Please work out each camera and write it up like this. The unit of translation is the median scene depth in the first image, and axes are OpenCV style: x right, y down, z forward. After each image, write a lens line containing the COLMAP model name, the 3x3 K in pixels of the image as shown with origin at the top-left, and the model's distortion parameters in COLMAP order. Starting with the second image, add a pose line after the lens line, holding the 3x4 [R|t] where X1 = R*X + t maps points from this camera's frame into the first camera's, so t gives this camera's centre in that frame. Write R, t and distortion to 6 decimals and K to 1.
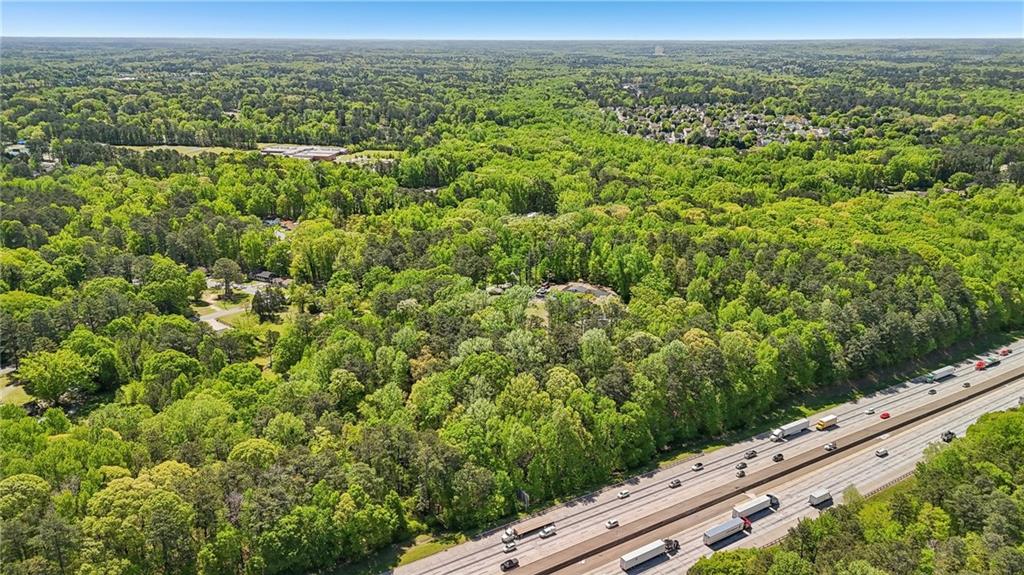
lens RADIAL K [[755.6, 0, 510.4], [0, 755.6, 283.8], [0, 0, 1]] dist [0.079444, -0.077497]
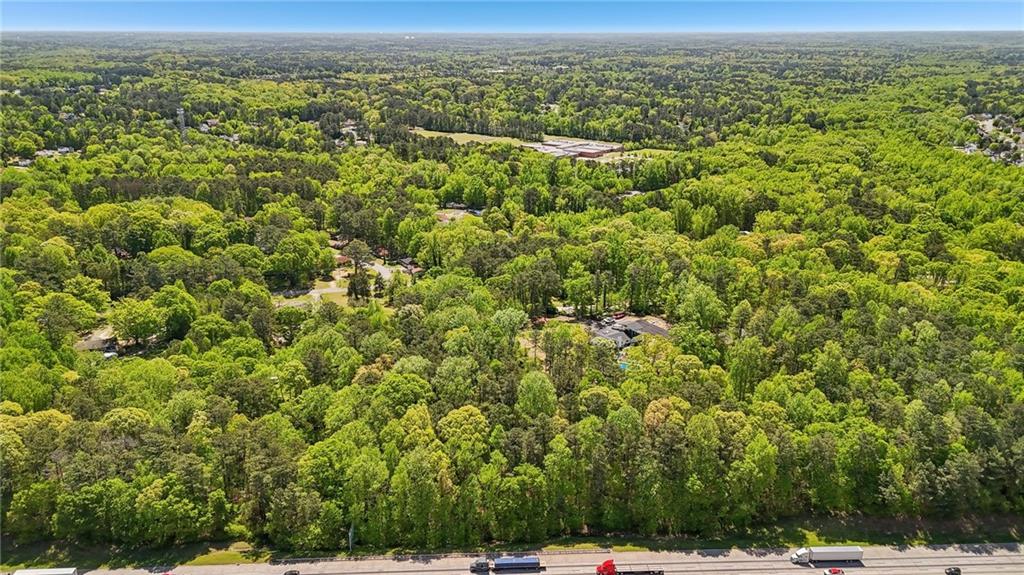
lens RADIAL K [[755.6, 0, 511.9], [0, 755.6, 295.3], [0, 0, 1]] dist [0.079444, -0.077497]
pose [[0.879196, 0.156692, -0.449958, 0.349618], [-0.147295, 0.987502, 0.056076, -0.054651], [0.453121, 0.016975, 0.891287, 0.162106]]
